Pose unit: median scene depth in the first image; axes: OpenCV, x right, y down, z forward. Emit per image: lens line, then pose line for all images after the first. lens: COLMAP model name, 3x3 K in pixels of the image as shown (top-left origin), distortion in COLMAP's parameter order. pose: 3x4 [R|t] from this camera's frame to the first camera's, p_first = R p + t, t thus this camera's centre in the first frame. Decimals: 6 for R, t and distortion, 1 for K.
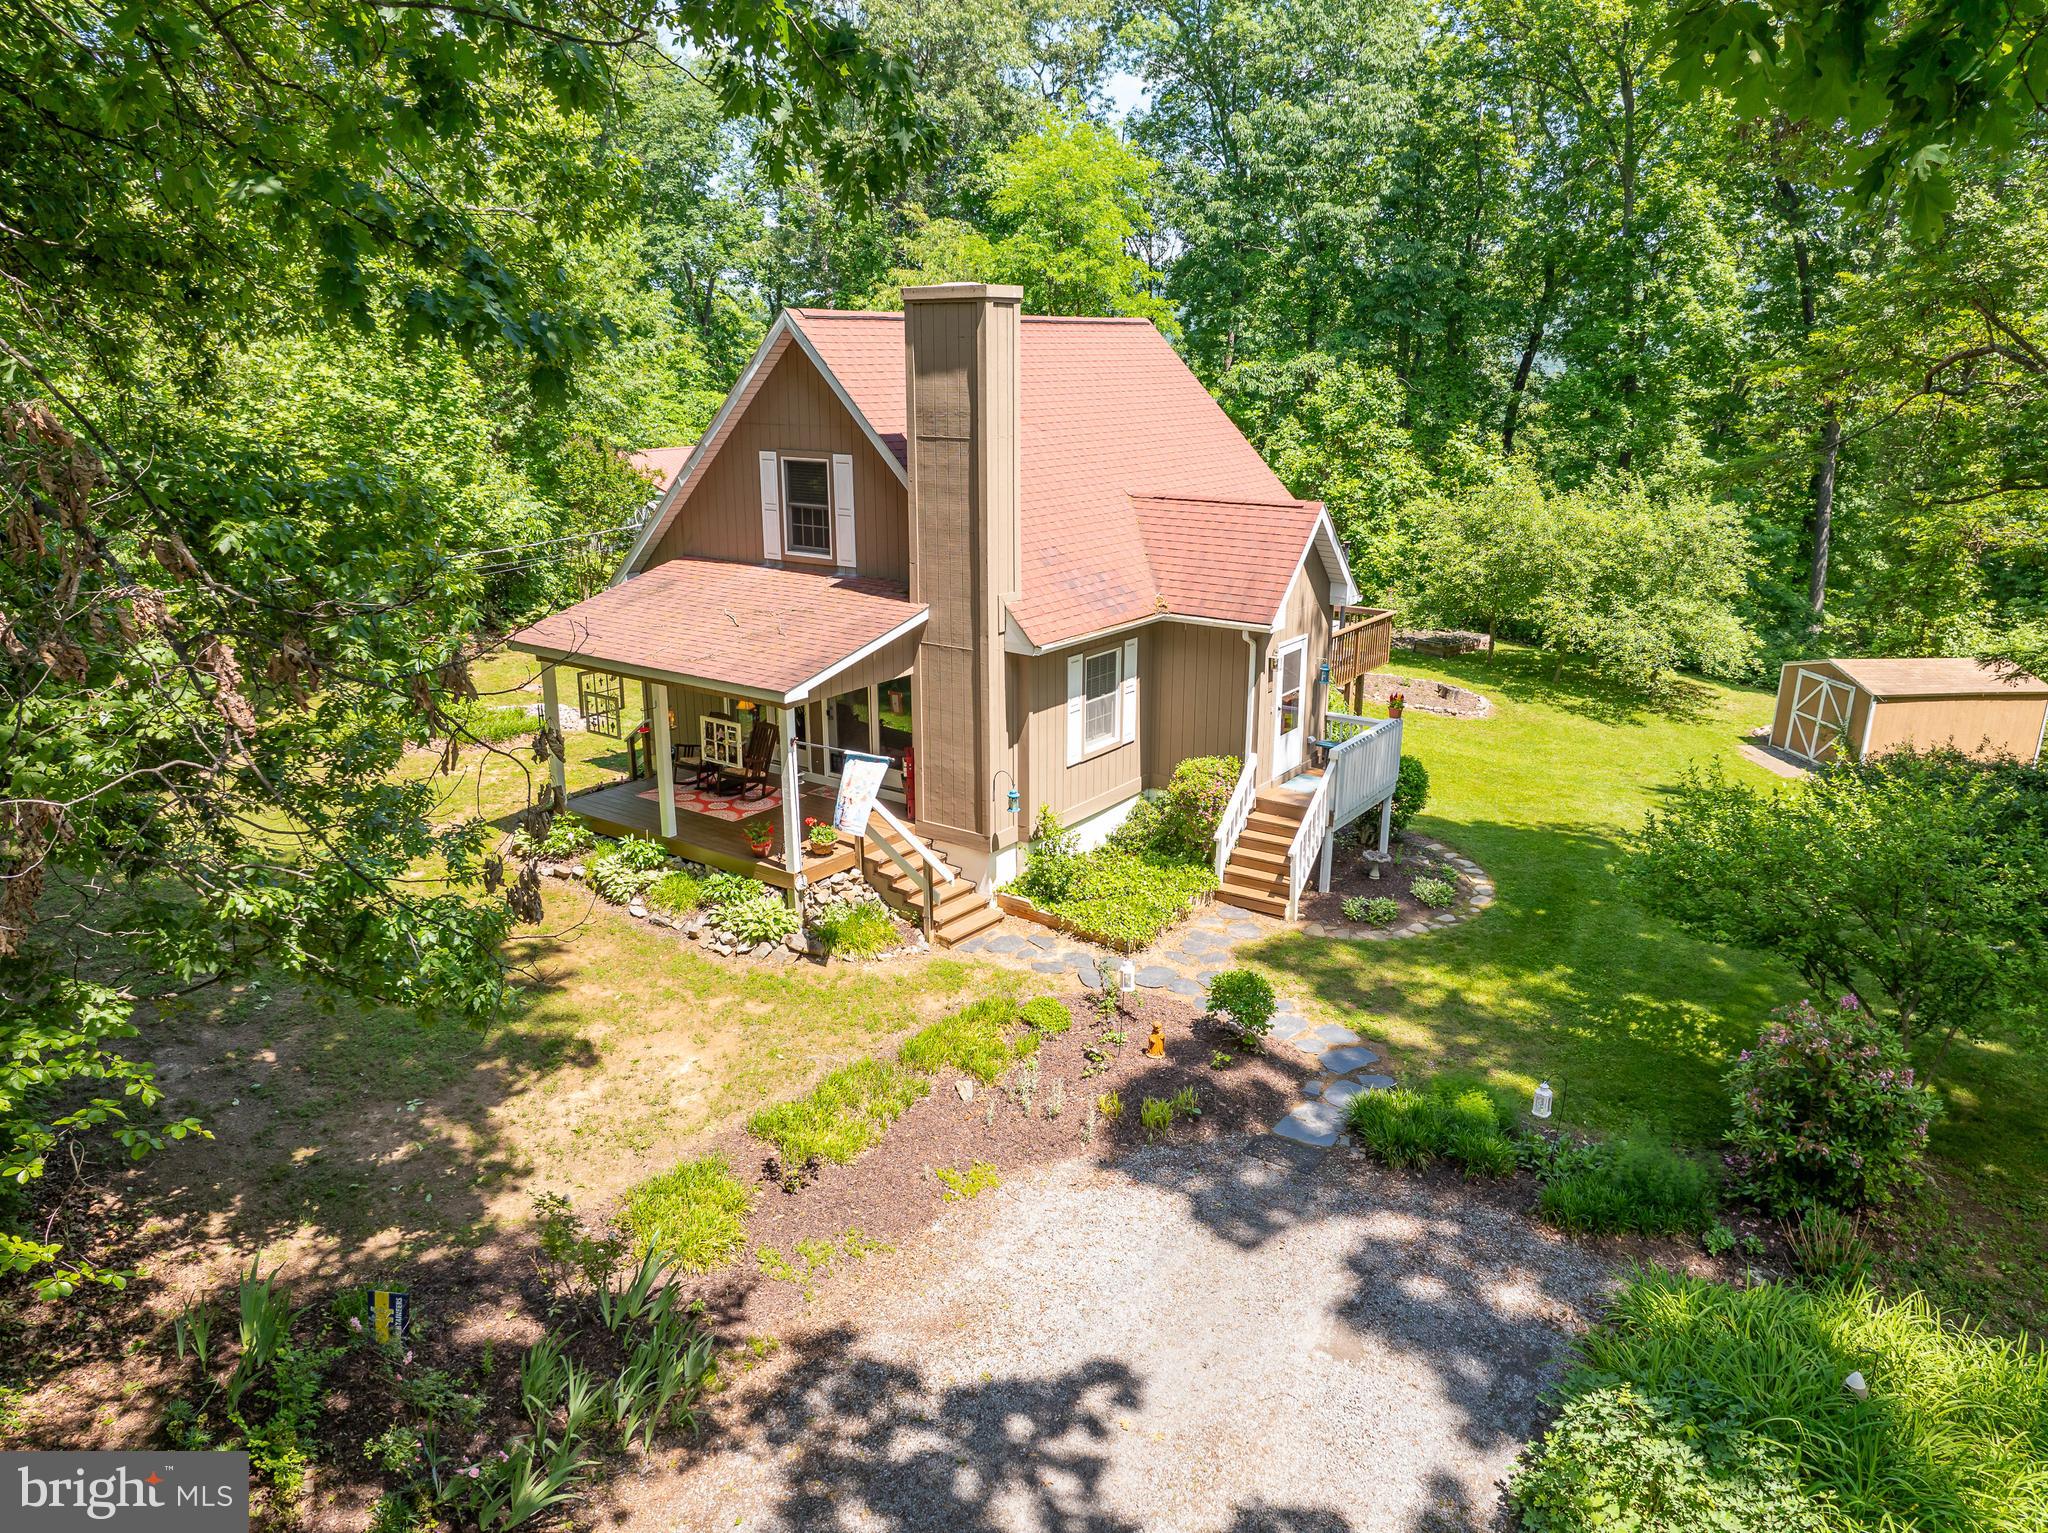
lens RADIAL K [[1447.3, 0, 1024.0], [0, 1447.3, 766.5], [0, 0, 1]] dist [-0.047529, 0.008205]
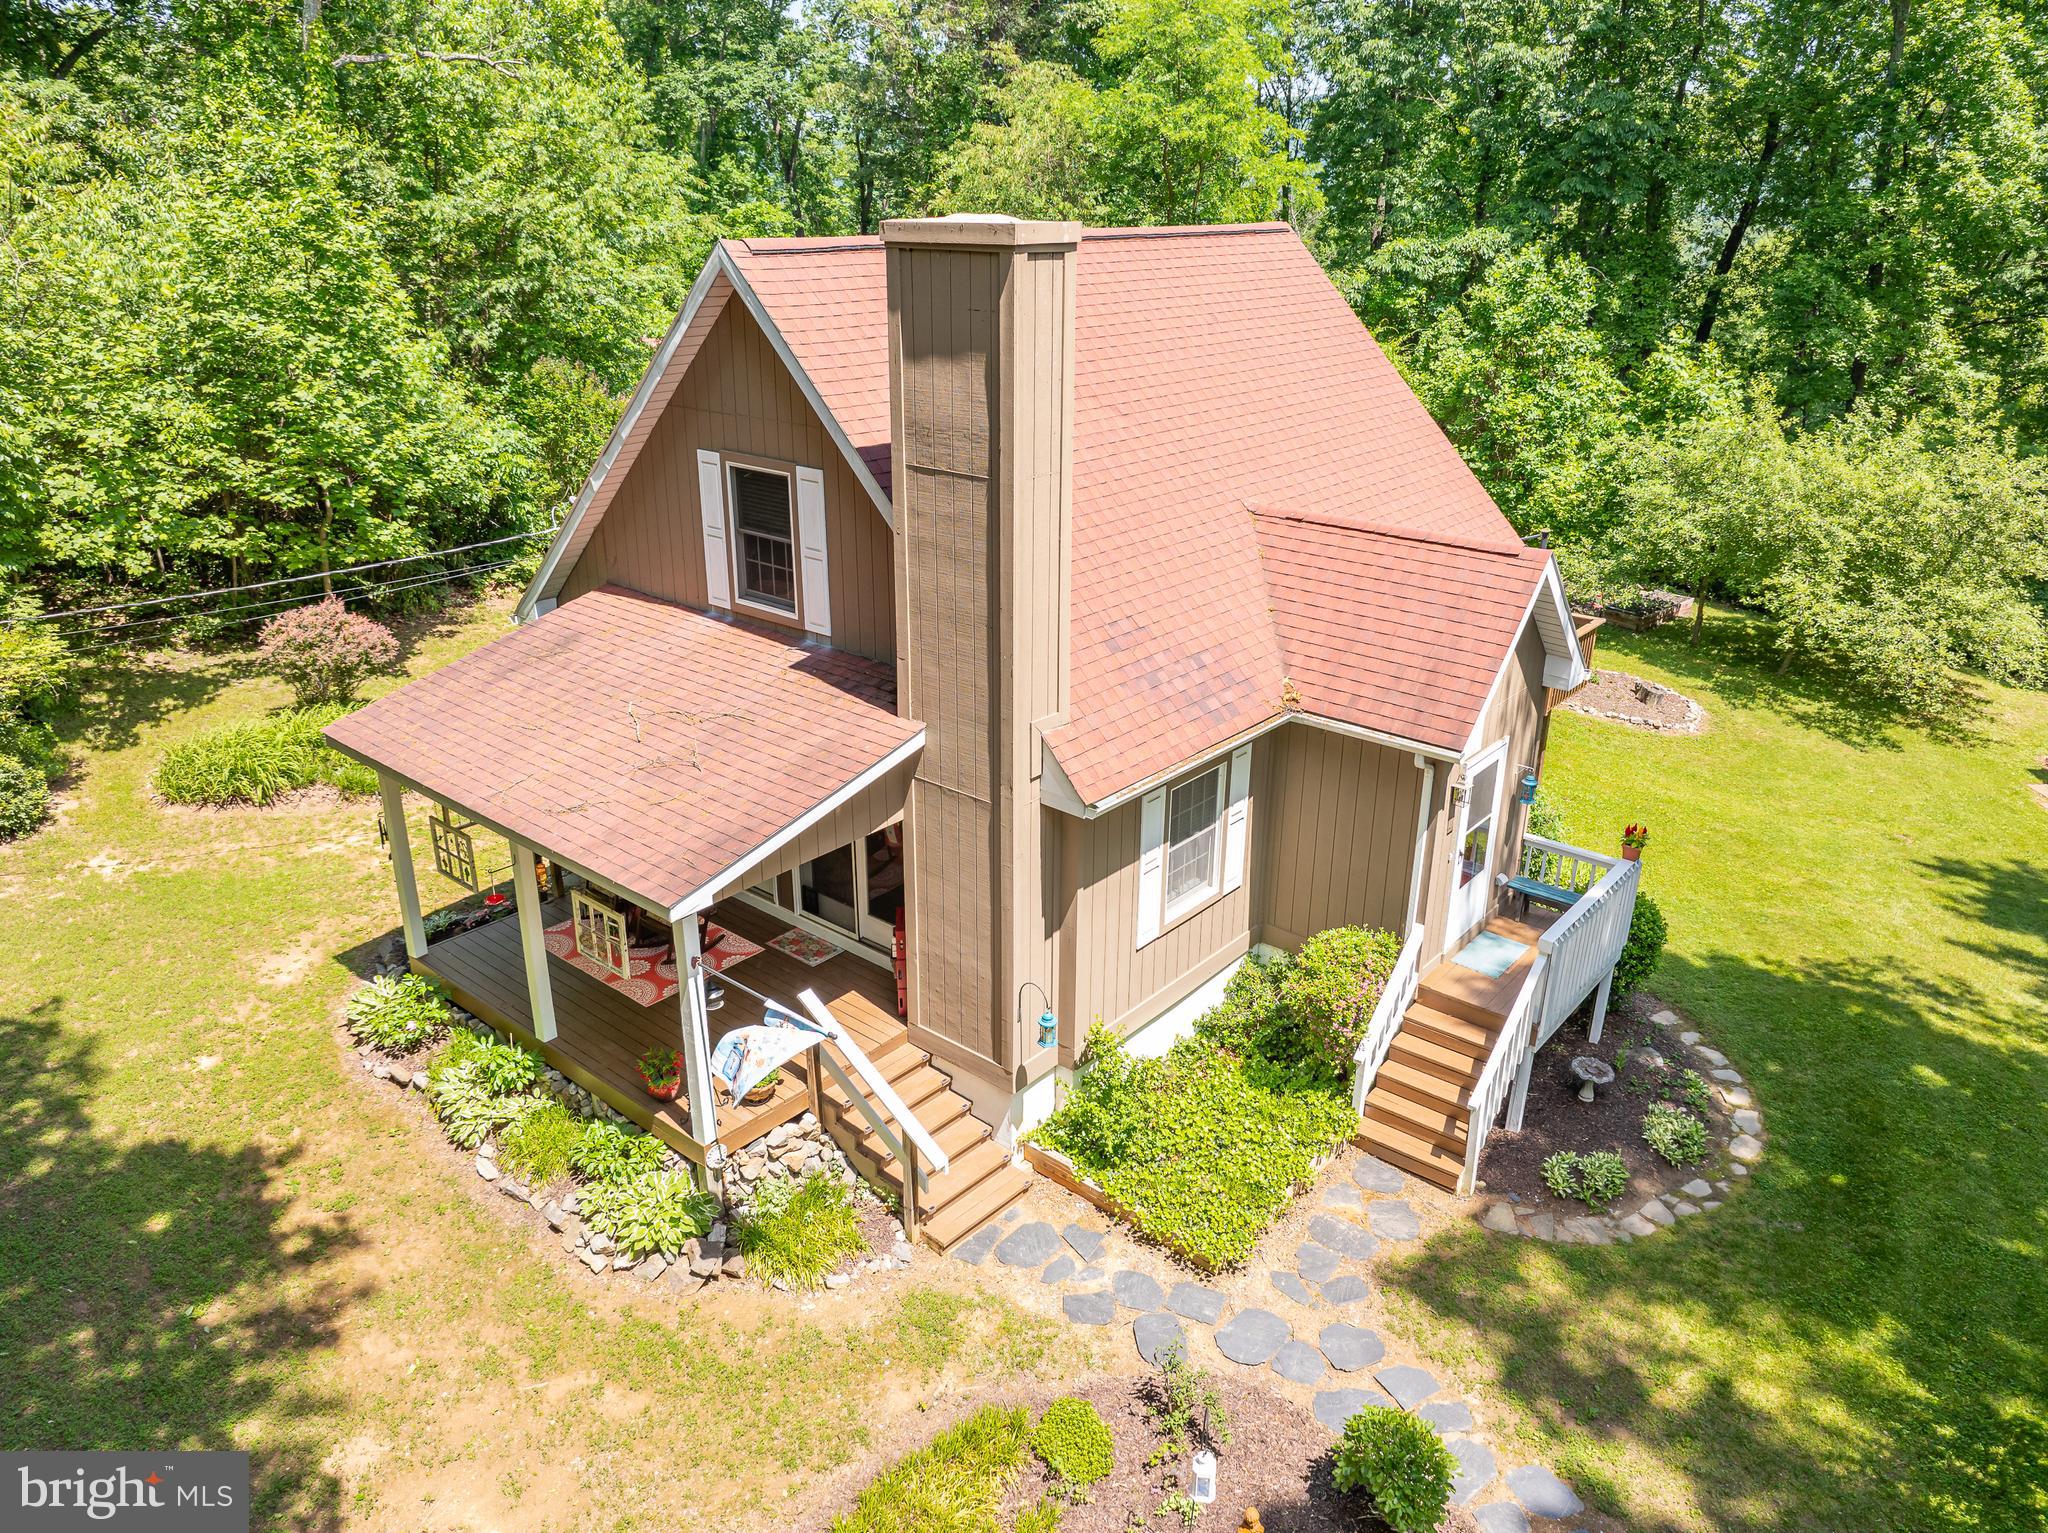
lens RADIAL K [[1447.3, 0, 1024.0], [0, 1447.3, 766.5], [0, 0, 1]] dist [-0.047529, 0.008205]
pose [[0.996635, 0.035786, -0.073742, 0.023406], [-0.028048, 0.994242, 0.103420, -0.146619], [0.077019, -0.101004, 0.991900, 0.333471]]
